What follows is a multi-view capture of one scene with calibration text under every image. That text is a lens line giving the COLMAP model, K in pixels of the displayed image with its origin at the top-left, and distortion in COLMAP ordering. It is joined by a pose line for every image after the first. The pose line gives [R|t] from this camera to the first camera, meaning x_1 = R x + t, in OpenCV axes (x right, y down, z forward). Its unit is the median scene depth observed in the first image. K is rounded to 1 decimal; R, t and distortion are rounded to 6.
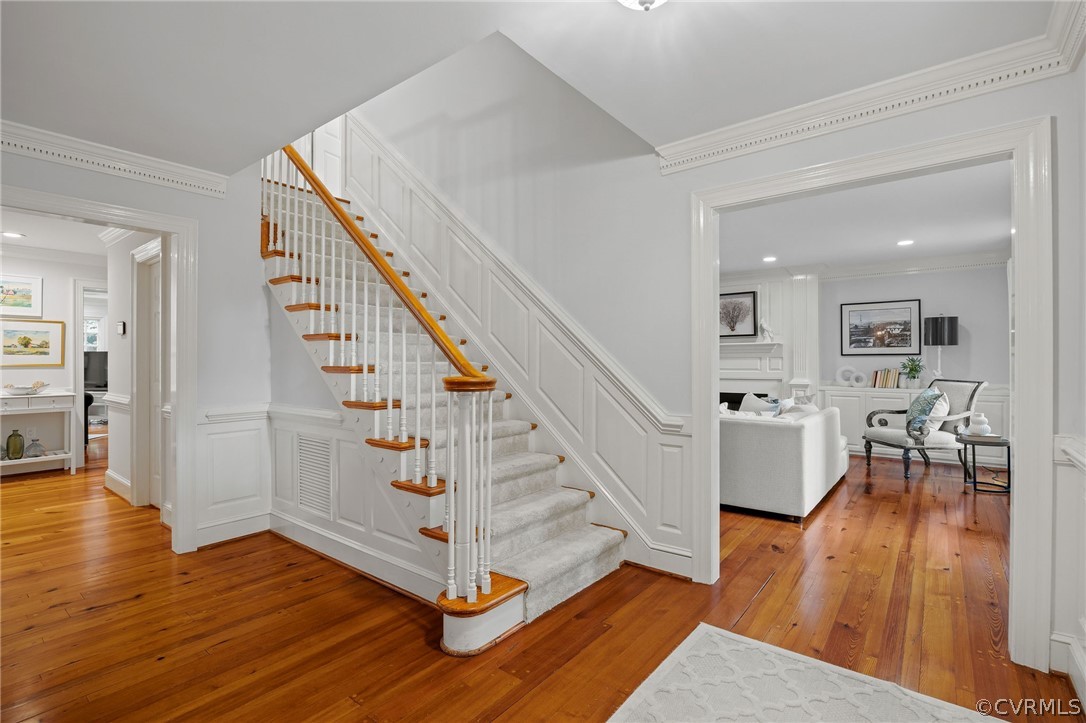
lens RADIAL K [[518.5, 0, 539.3], [0, 518.5, 354.7], [0, 0, 1]] dist [0.001596, 0.000042]
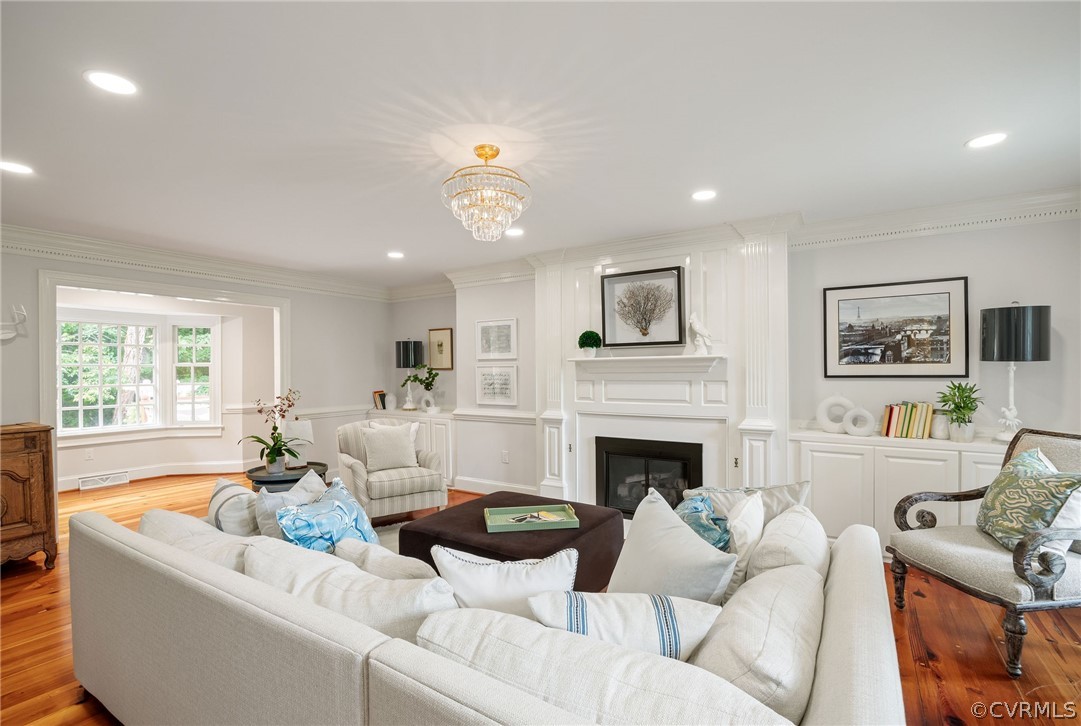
lens RADIAL K [[494.3, 0, 540.5], [0, 494.3, 363.0], [0, 0, 1]] dist [-0.001936, -0.000051]
pose [[0.995828, -0.005296, 0.091094, 0.228838], [0.005310, 0.999986, 0.000089, -0.017152], [-0.091093, 0.000395, 0.995842, 0.507981]]
